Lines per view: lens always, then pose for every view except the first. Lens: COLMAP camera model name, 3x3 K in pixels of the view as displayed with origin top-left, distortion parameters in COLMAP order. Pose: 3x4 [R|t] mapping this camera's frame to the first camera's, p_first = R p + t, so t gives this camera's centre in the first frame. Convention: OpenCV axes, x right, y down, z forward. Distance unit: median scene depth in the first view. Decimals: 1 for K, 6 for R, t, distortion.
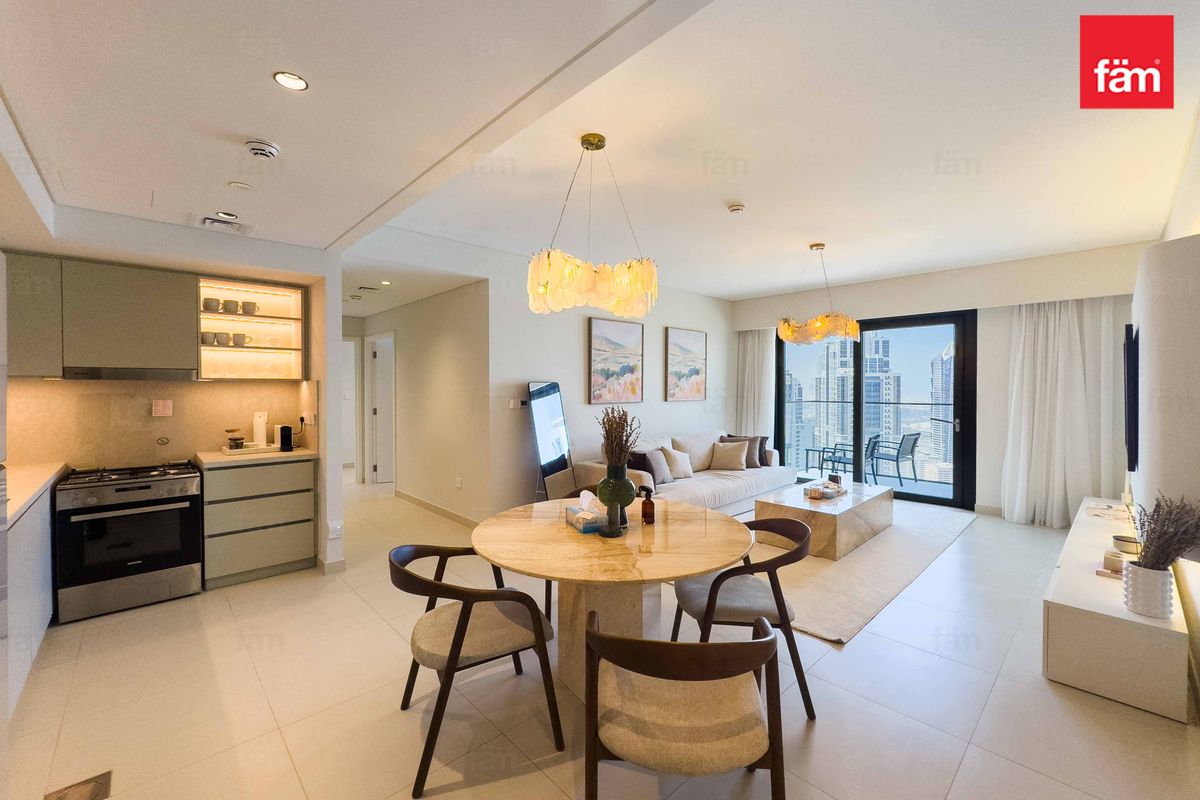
lens RADIAL K [[491.4, 0, 600.1], [0, 491.4, 390.7], [0, 0, 1]] dist [0.000739, 0.000031]
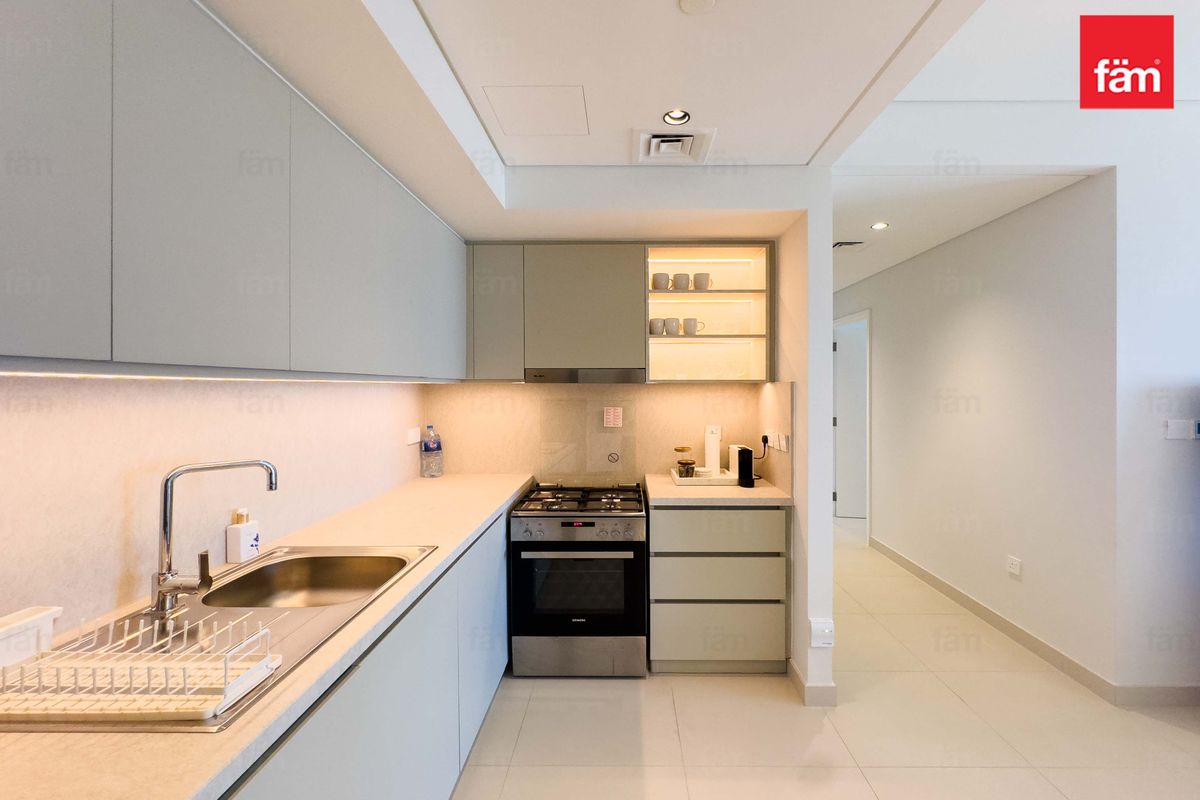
lens RADIAL K [[518.4, 0, 619.8], [0, 518.4, 388.5], [0, 0, 1]] dist [-0.000480, -0.000017]
pose [[0.721533, 0.000007, -0.692380, -0.261452], [-0.004486, 0.999979, -0.004664, -0.007849], [0.692366, 0.006471, 0.721518, 0.352388]]
